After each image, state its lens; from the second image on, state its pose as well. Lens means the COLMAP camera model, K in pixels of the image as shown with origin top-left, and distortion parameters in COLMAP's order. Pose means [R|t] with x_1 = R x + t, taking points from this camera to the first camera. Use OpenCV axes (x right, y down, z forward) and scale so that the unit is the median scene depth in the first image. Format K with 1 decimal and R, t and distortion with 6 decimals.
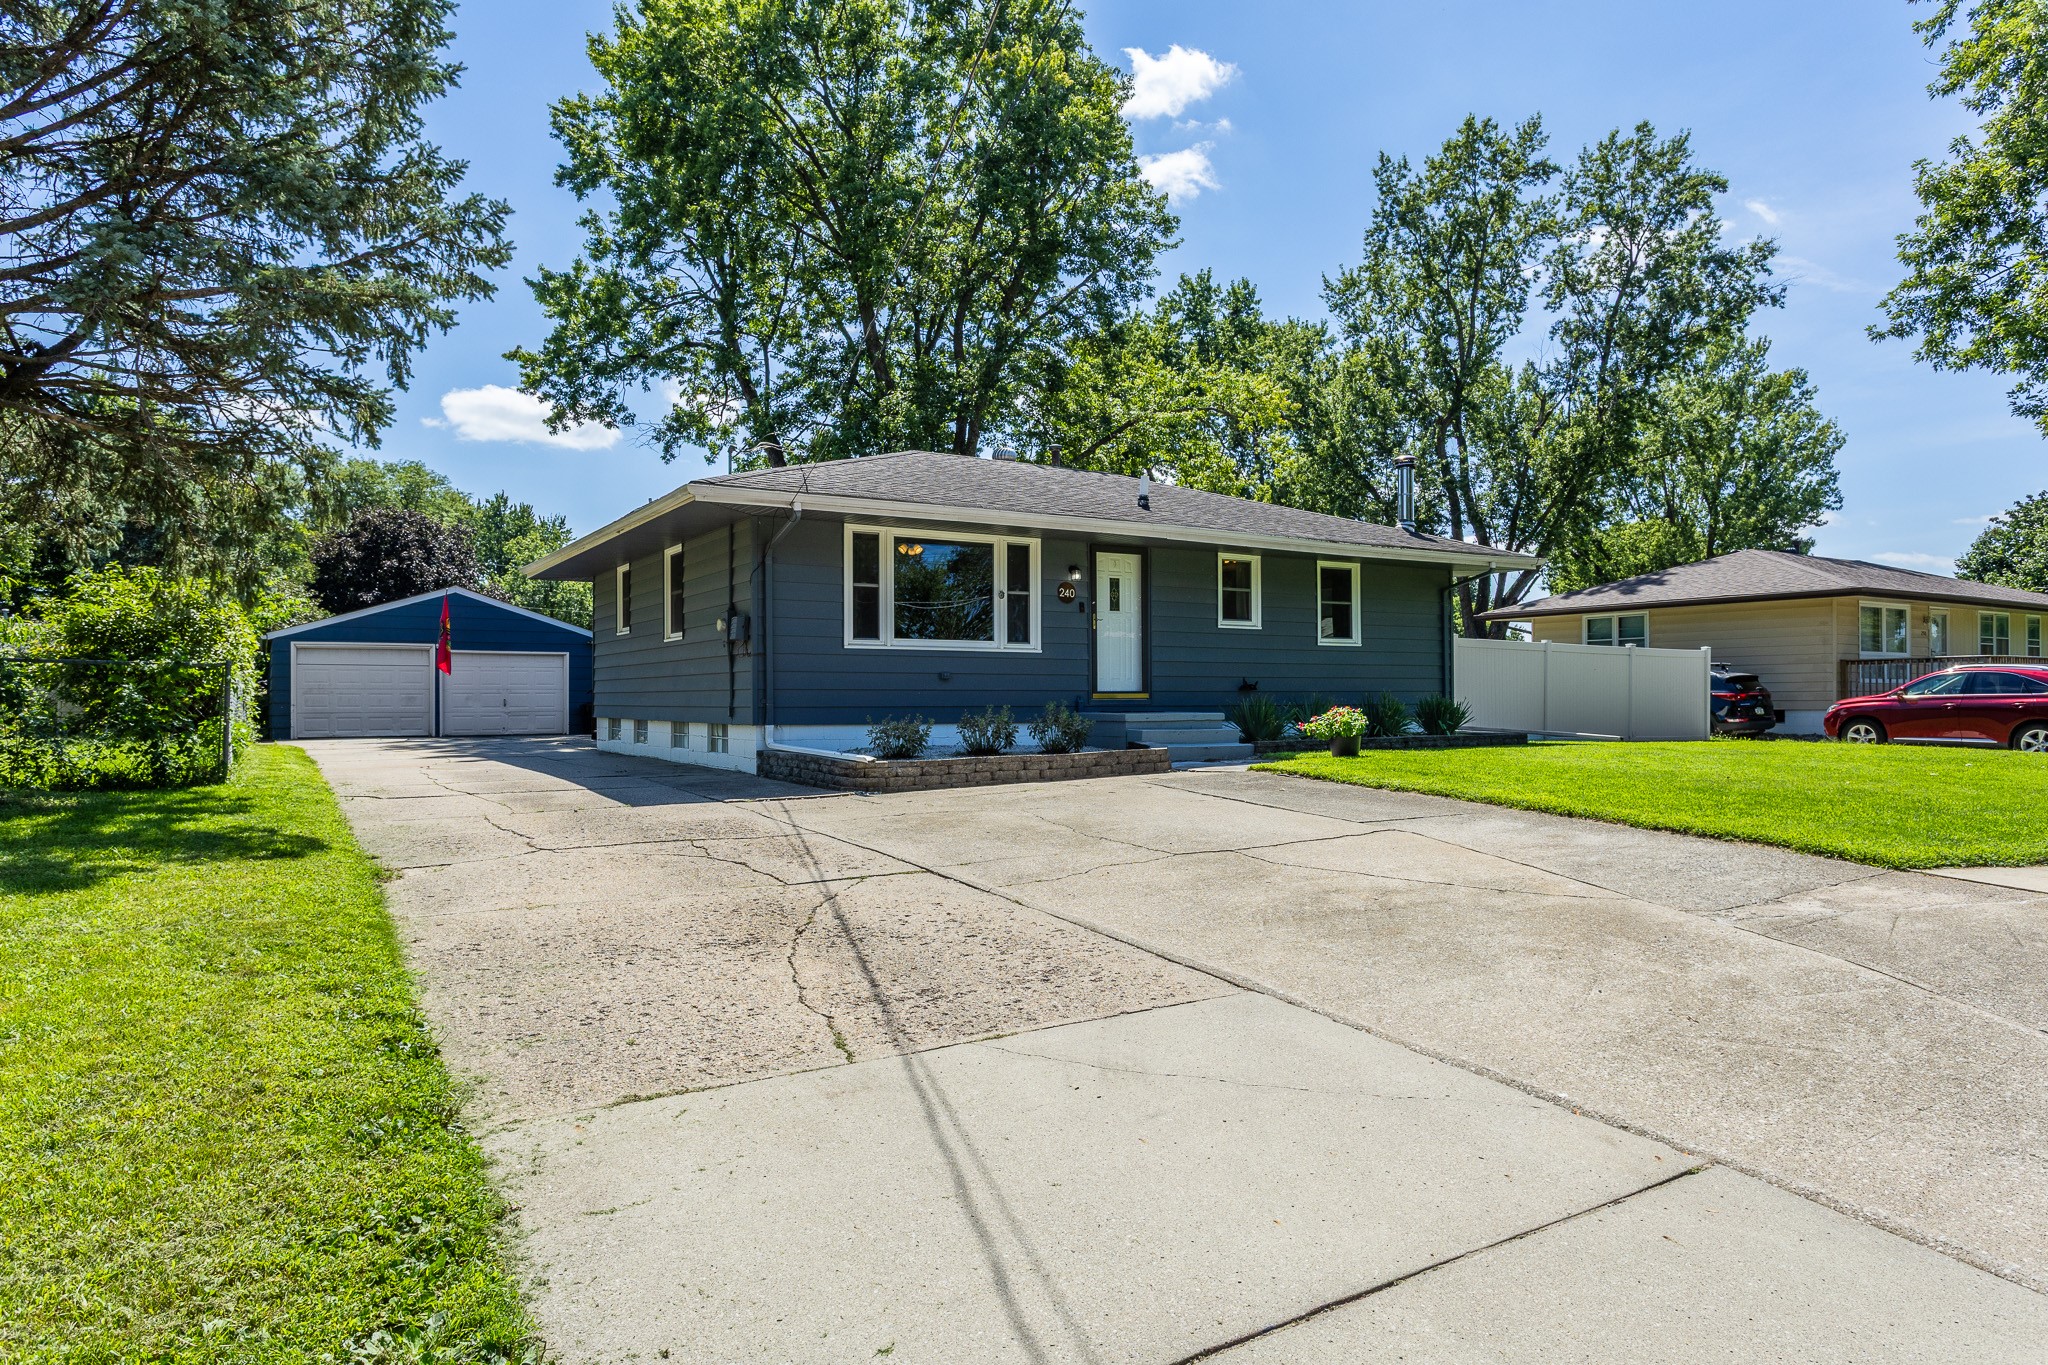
lens RADIAL K [[1279.8, 0, 1026.0], [0, 1279.8, 681.0], [0, 0, 1]] dist [-0.025672, 0.000095]
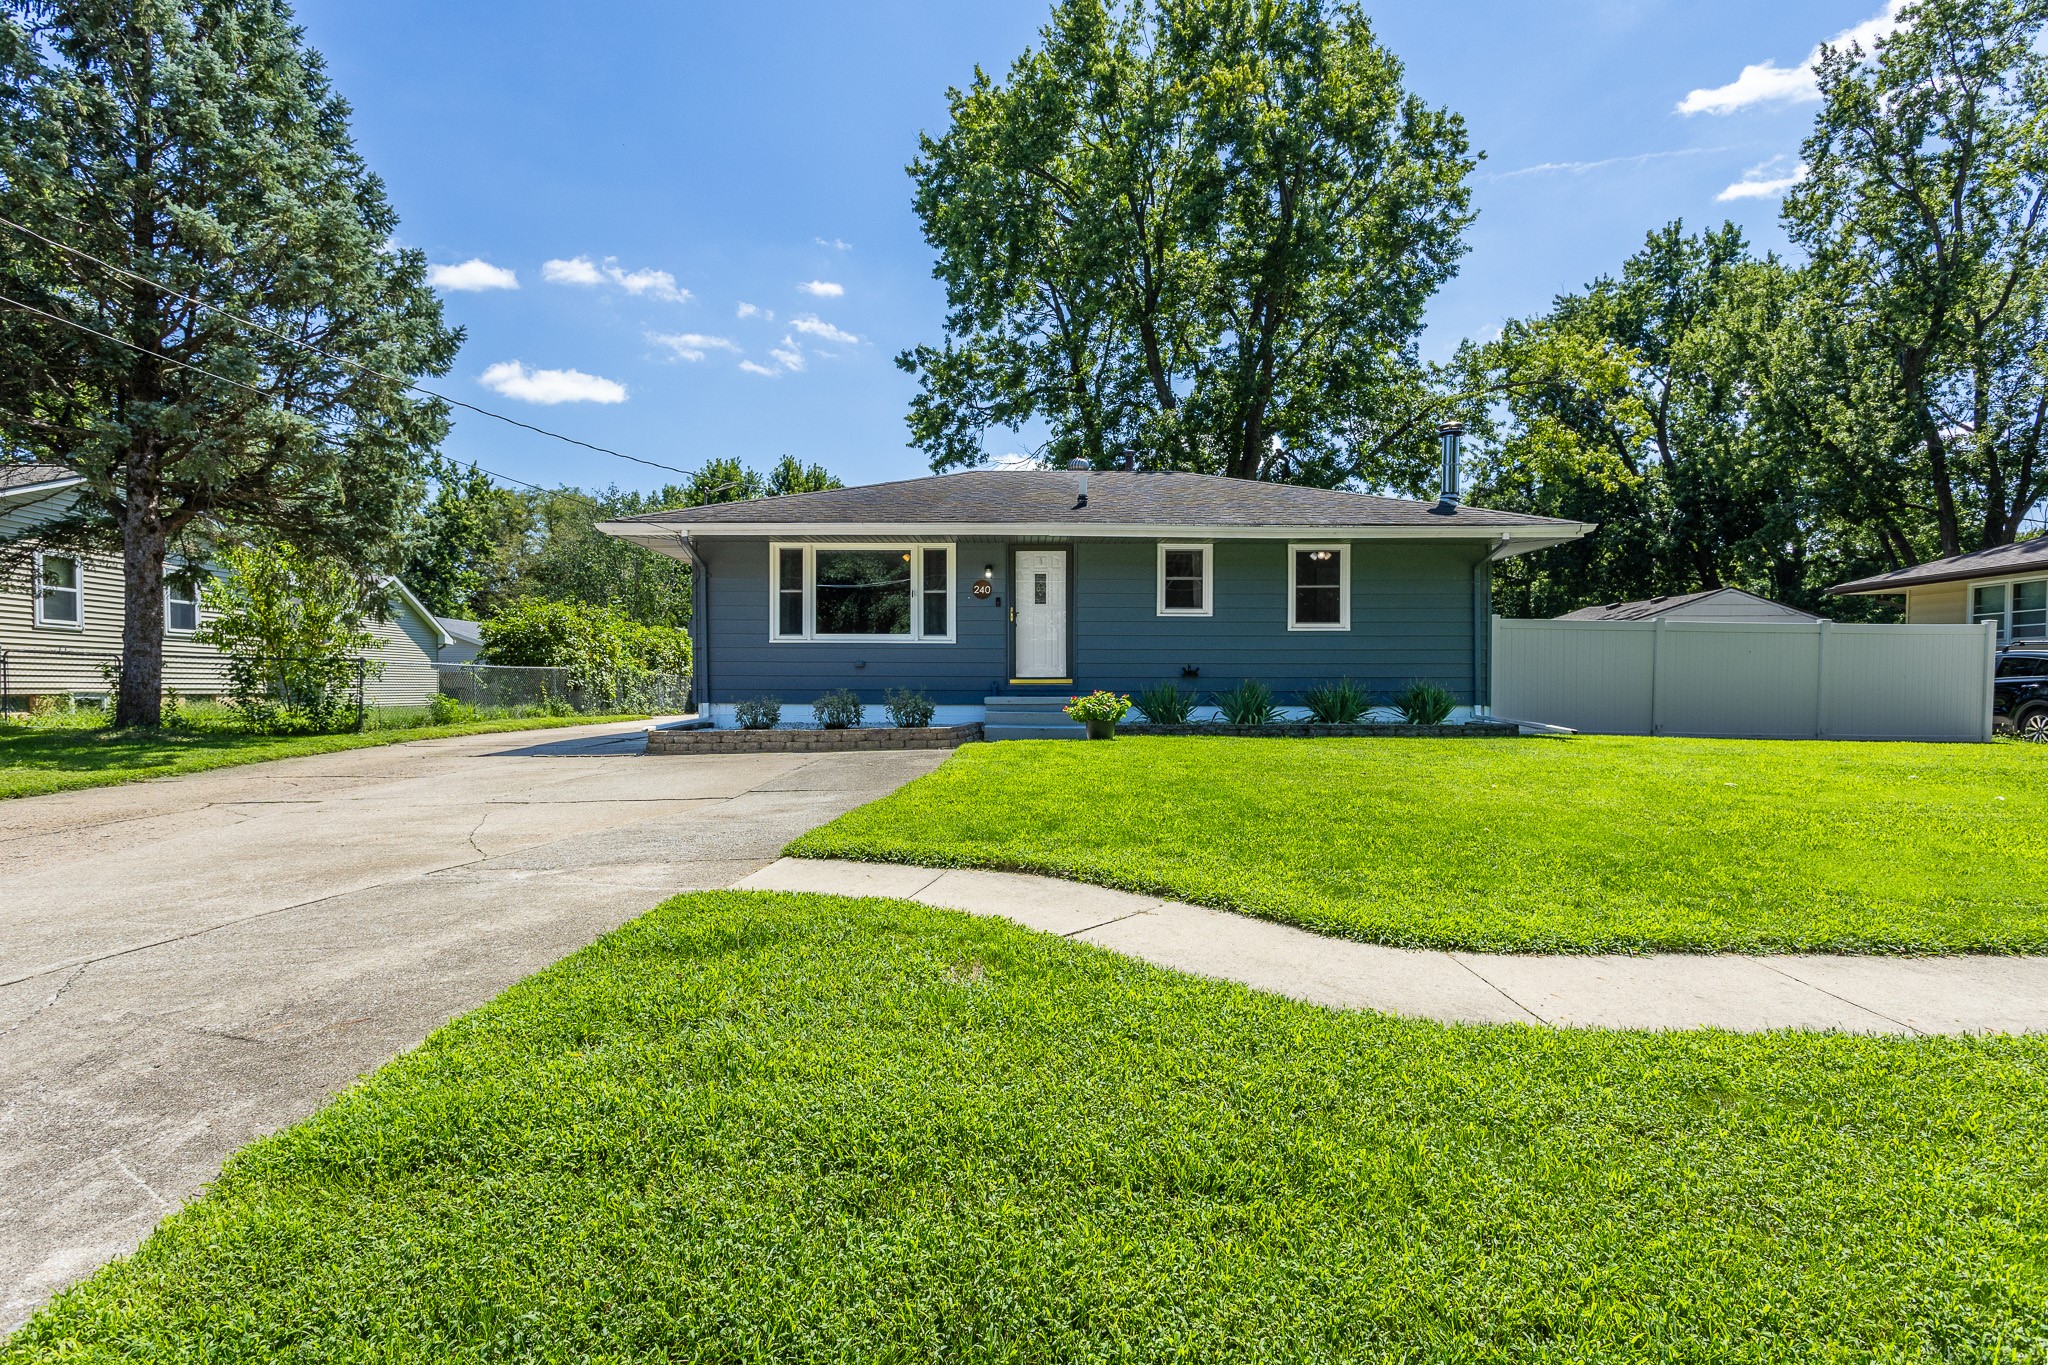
lens RADIAL K [[1140.8, 0, 1026.1], [0, 1140.8, 690.3], [0, 0, 1]] dist [-0.006281, -0.000383]
pose [[0.840477, 0.003881, -0.541833, 0.613228], [0.003556, 0.999913, 0.012678, 0.007102], [0.541835, -0.012582, 0.840391, 0.179964]]
